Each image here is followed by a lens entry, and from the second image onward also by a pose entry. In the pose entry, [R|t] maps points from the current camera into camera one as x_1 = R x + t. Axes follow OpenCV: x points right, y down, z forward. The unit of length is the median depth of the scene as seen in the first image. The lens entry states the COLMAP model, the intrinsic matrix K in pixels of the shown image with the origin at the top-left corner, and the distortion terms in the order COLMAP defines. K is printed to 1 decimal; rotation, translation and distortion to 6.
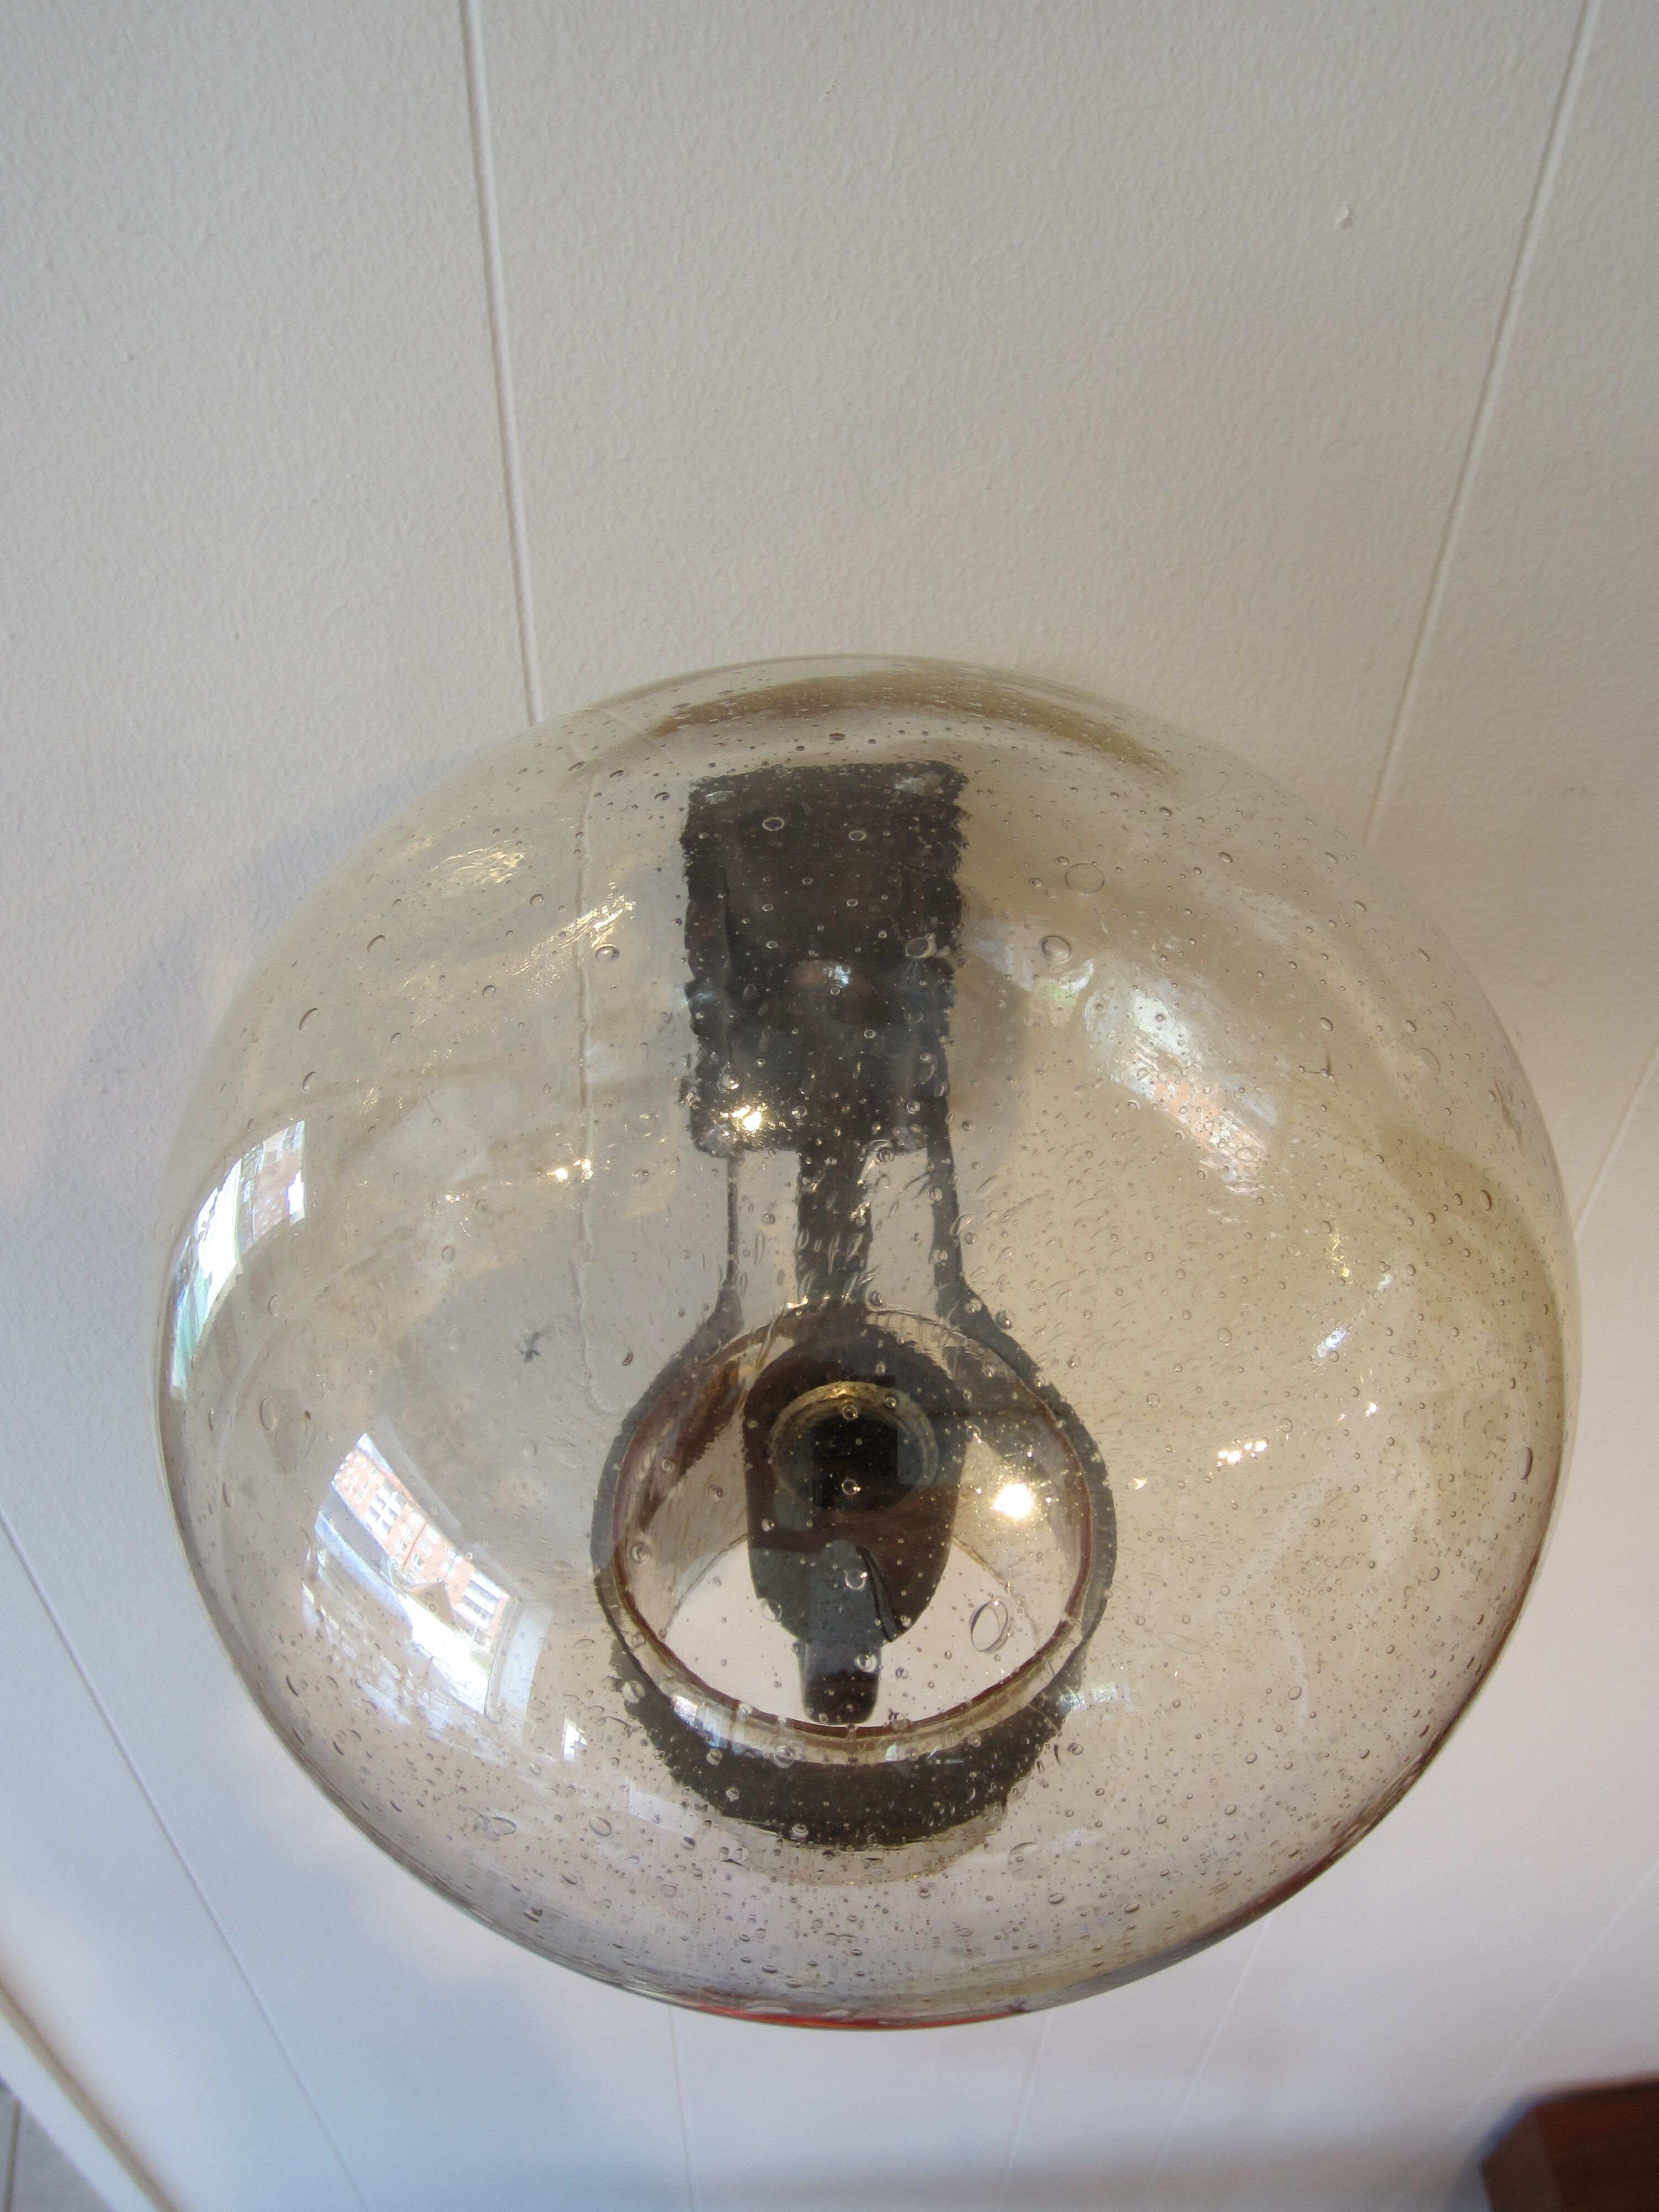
lens RADIAL K [[2110.8, 0, 847.0], [0, 2110.8, 1094.7], [0, 0, 1]] dist [-0.056896, 0.000000]
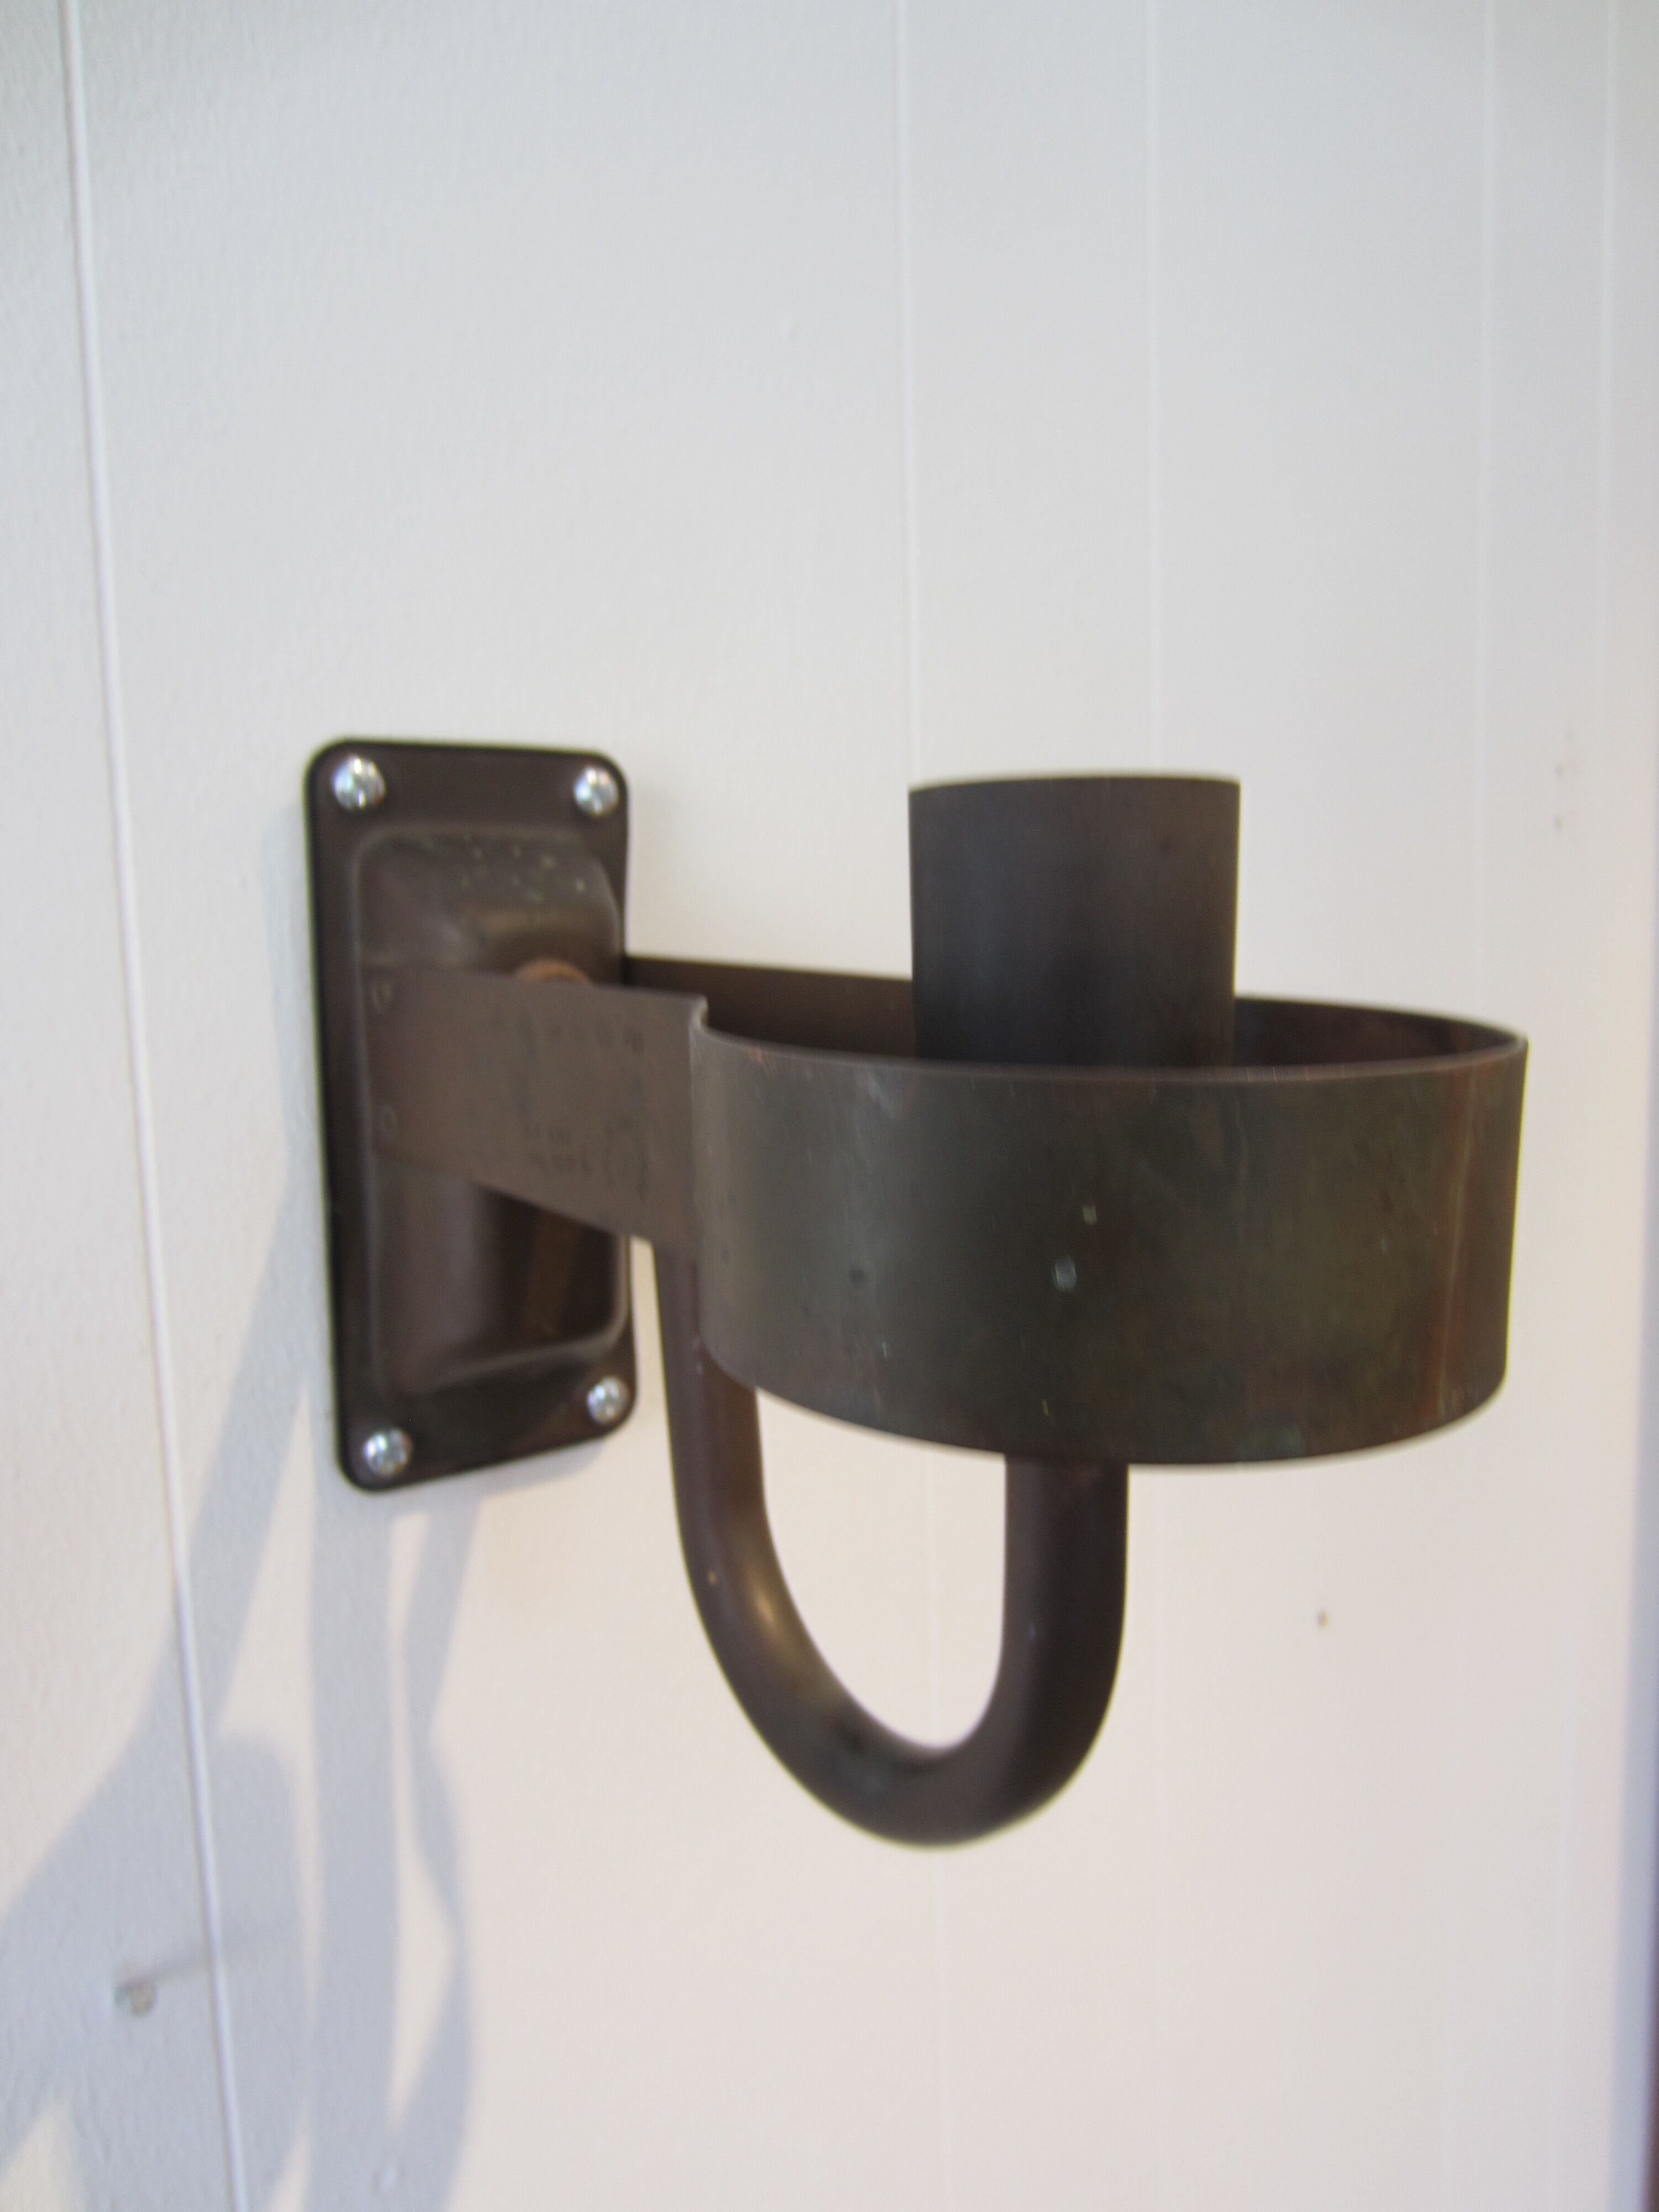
lens RADIAL K [[1580.3, 0, 827.4], [0, 1580.3, 1111.3], [0, 0, 1]] dist [-0.038319, 0.016350]
pose [[0.810418, -0.110900, 0.575260, -0.335049], [0.463952, 0.721067, -0.514599, 0.417640], [-0.357732, 0.683933, 0.635818, 0.699453]]
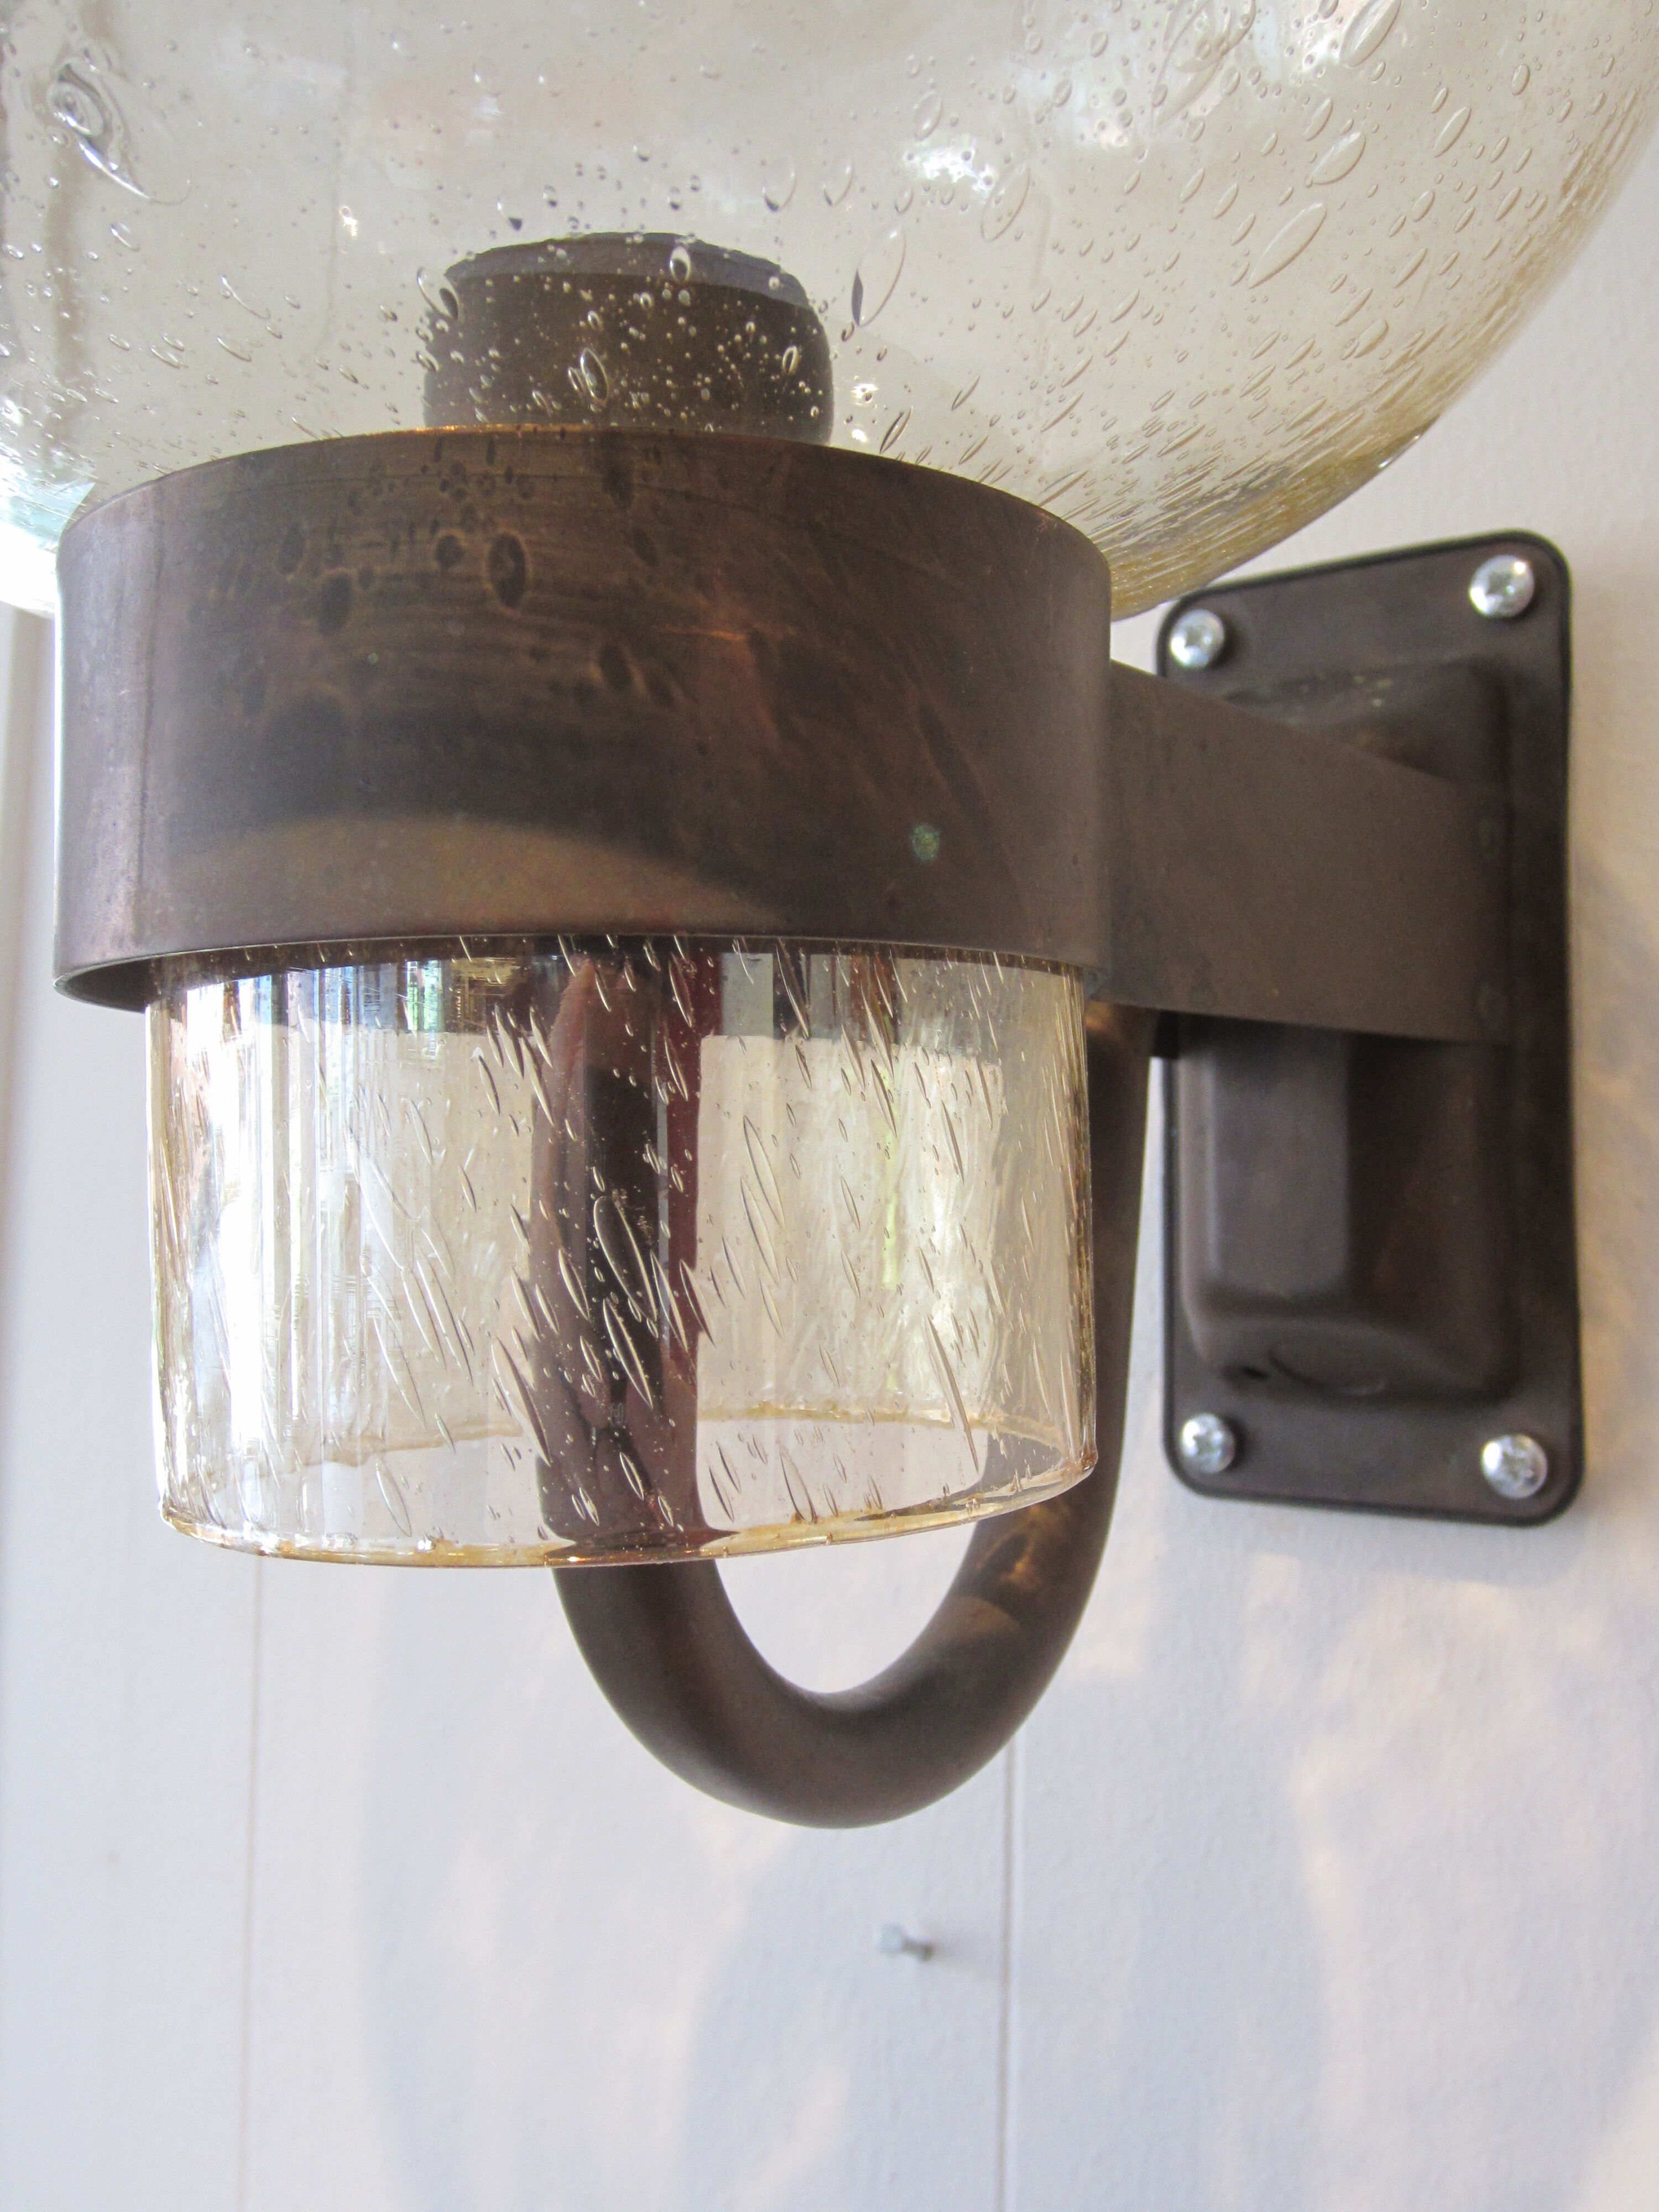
lens RADIAL K [[2110.8, 0, 838.1], [0, 2110.8, 1127.6], [0, 0, 1]] dist [-0.056896, 0.000000]
pose [[0.767069, -0.045291, -0.639964, 0.356939], [-0.478469, 0.624142, -0.617669, 0.550205], [0.427403, 0.779997, 0.457089, 0.843136]]
